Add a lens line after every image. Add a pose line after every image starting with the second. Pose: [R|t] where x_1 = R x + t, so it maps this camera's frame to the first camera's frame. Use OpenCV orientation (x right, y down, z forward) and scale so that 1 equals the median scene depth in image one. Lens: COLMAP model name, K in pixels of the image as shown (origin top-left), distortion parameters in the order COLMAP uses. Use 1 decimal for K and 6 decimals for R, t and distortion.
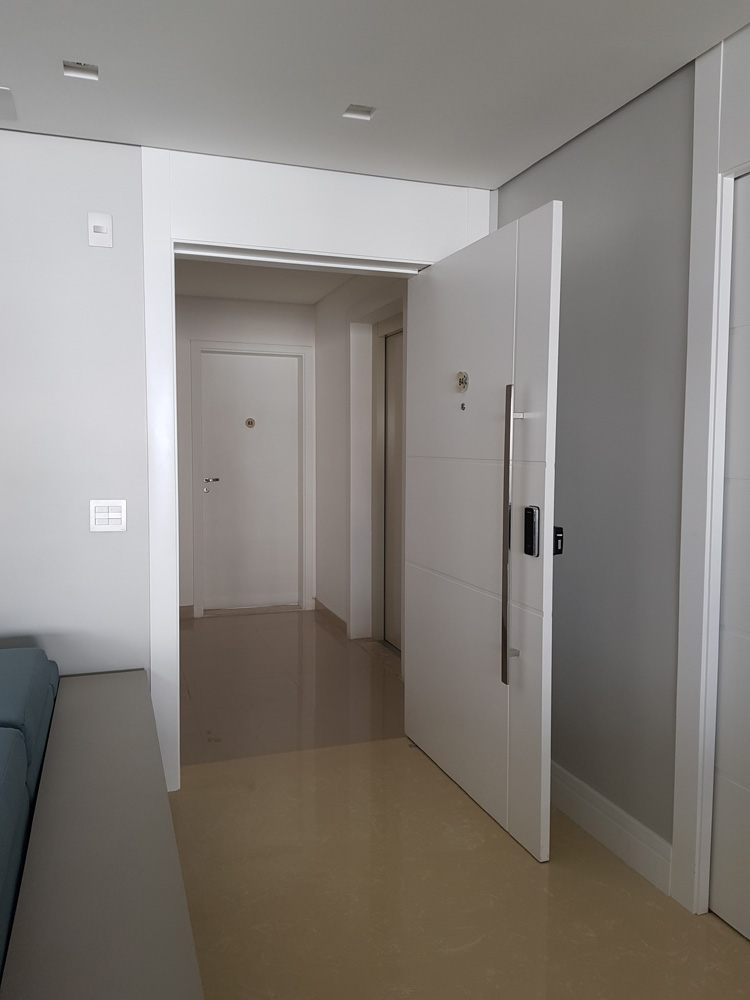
lens RADIAL K [[790.7, 0, 375.0], [0, 790.7, 500.0], [0, 0, 1]] dist [0.054211, -0.095594]
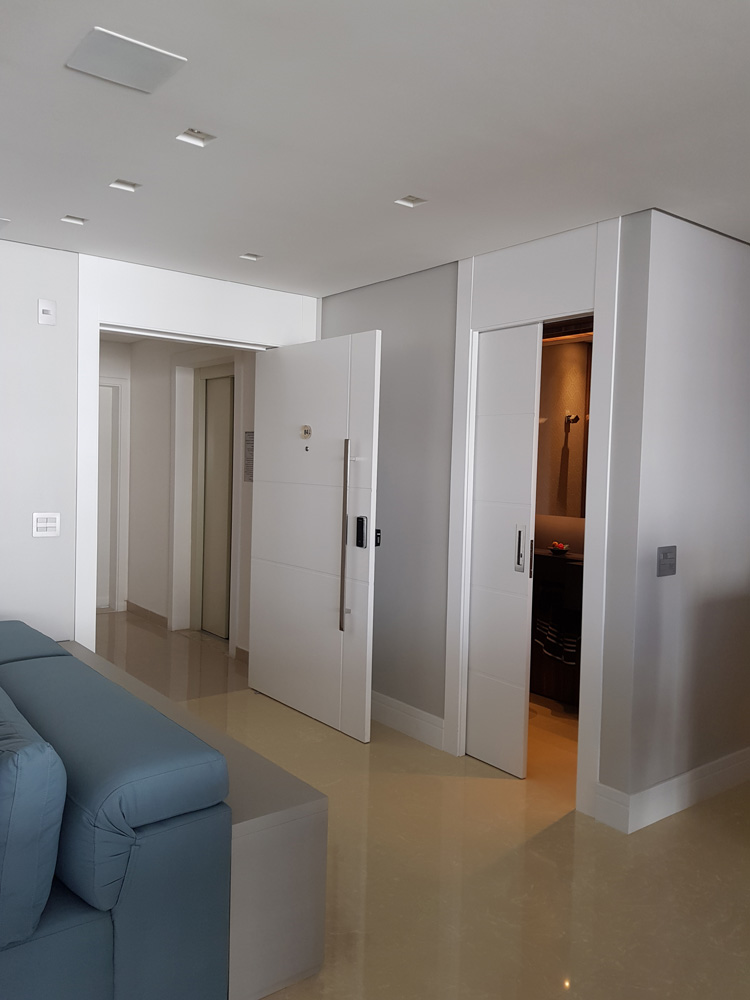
lens RADIAL K [[790.7, 0, 375.0], [0, 790.7, 500.0], [0, 0, 1]] dist [0.054211, -0.095594]
pose [[0.945786, 0.004009, 0.324765, -0.279411], [0.001693, 0.999849, -0.017273, 0.002536], [-0.324785, 0.016887, 0.945637, -0.486350]]
